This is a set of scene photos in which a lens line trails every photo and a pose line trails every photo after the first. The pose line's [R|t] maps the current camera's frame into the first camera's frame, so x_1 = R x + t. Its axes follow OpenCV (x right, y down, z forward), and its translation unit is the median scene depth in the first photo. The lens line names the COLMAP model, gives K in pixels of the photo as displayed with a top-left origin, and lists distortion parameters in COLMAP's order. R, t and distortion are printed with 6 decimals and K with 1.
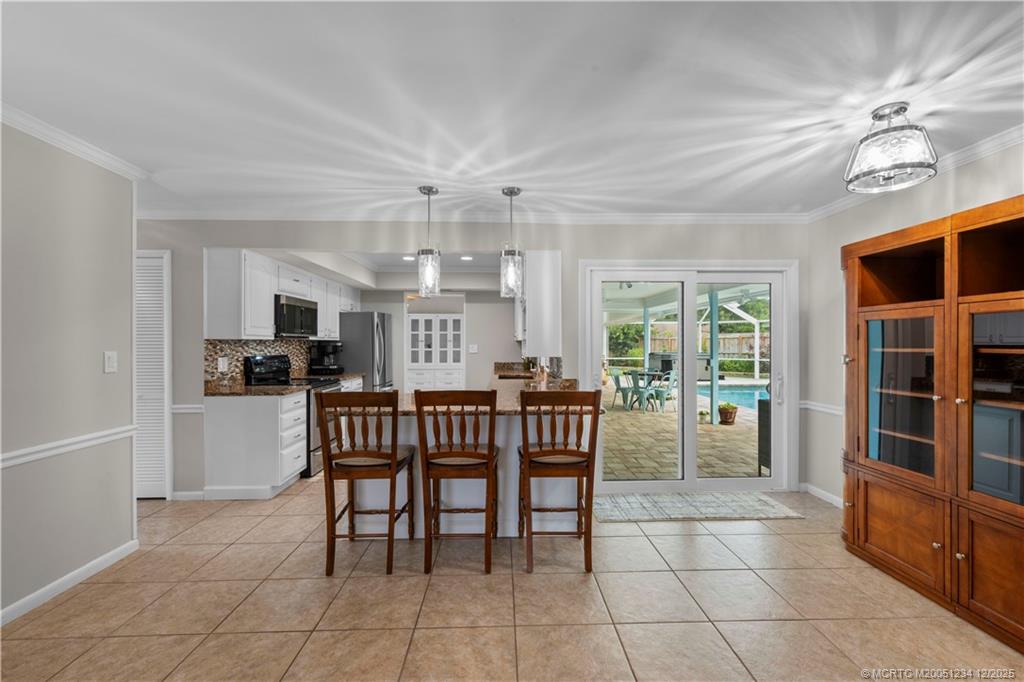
lens RADIAL K [[433.1, 0, 512.0], [0, 433.1, 341.0], [0, 0, 1]] dist [0.002485, -0.000131]
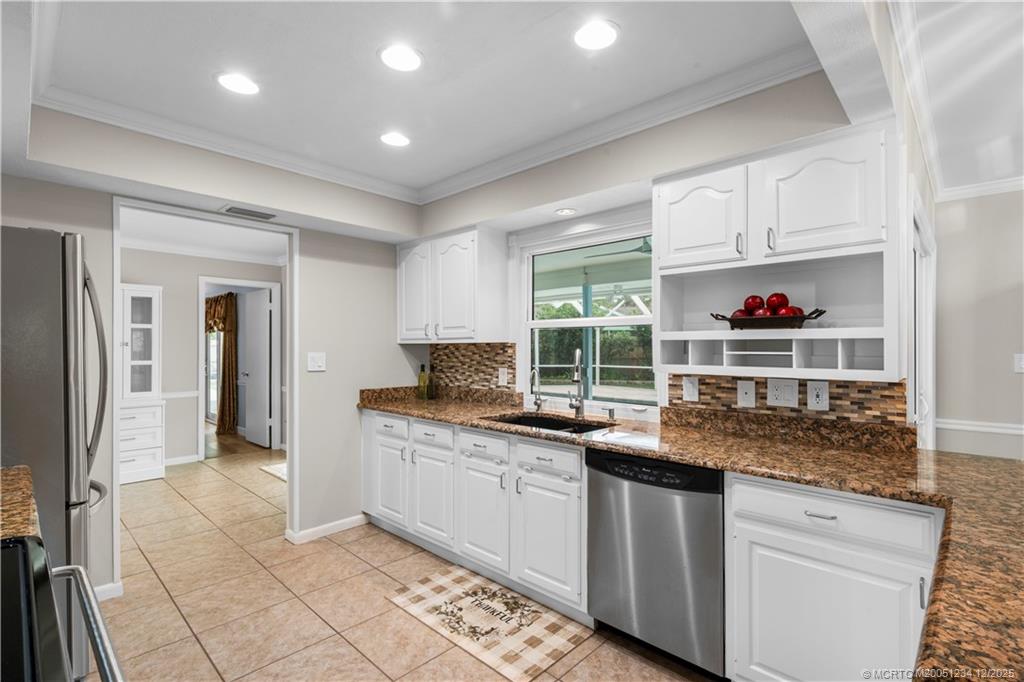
lens RADIAL K [[478.6, 0, 513.8], [0, 478.6, 343.0], [0, 0, 1]] dist [-0.001744, -0.000402]
pose [[0.708091, 0.007676, 0.706079, -0.516250], [-0.002432, 0.999961, -0.008432, 0.005052], [-0.706117, 0.004254, 0.708083, 0.909793]]
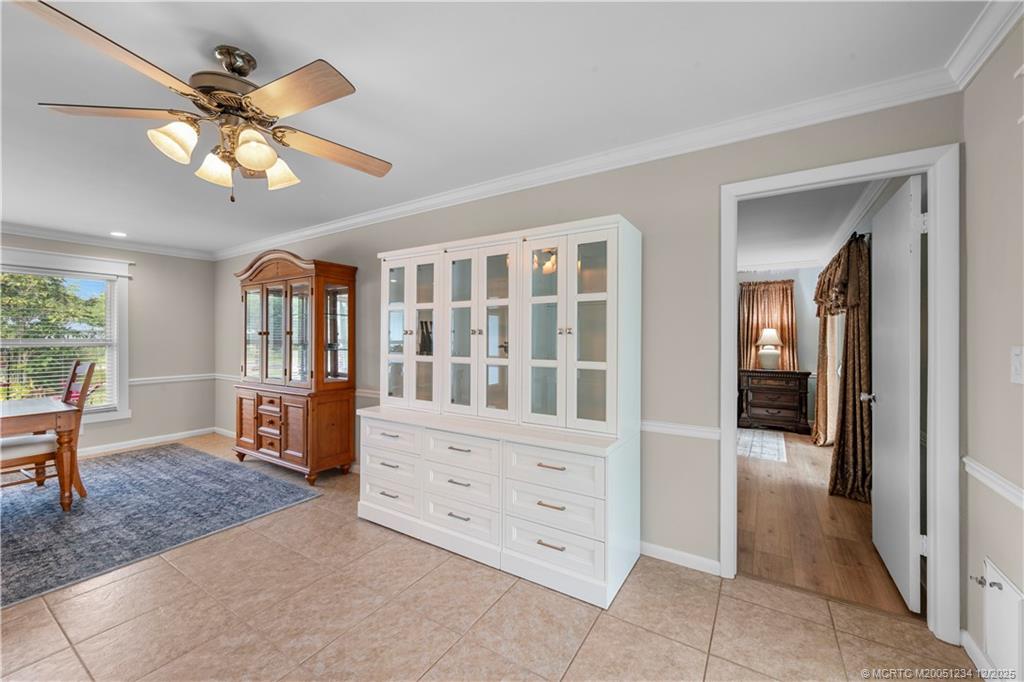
lens RADIAL K [[400.3, 0, 509.5], [0, 400.3, 338.8], [0, 0, 1]] dist [-0.000703, 0.000087]
pose [[0.830091, 0.006486, -0.557591, -0.099660], [-0.002884, 0.999969, 0.007338, 0.007025], [0.557621, -0.004483, 0.830083, 1.964061]]
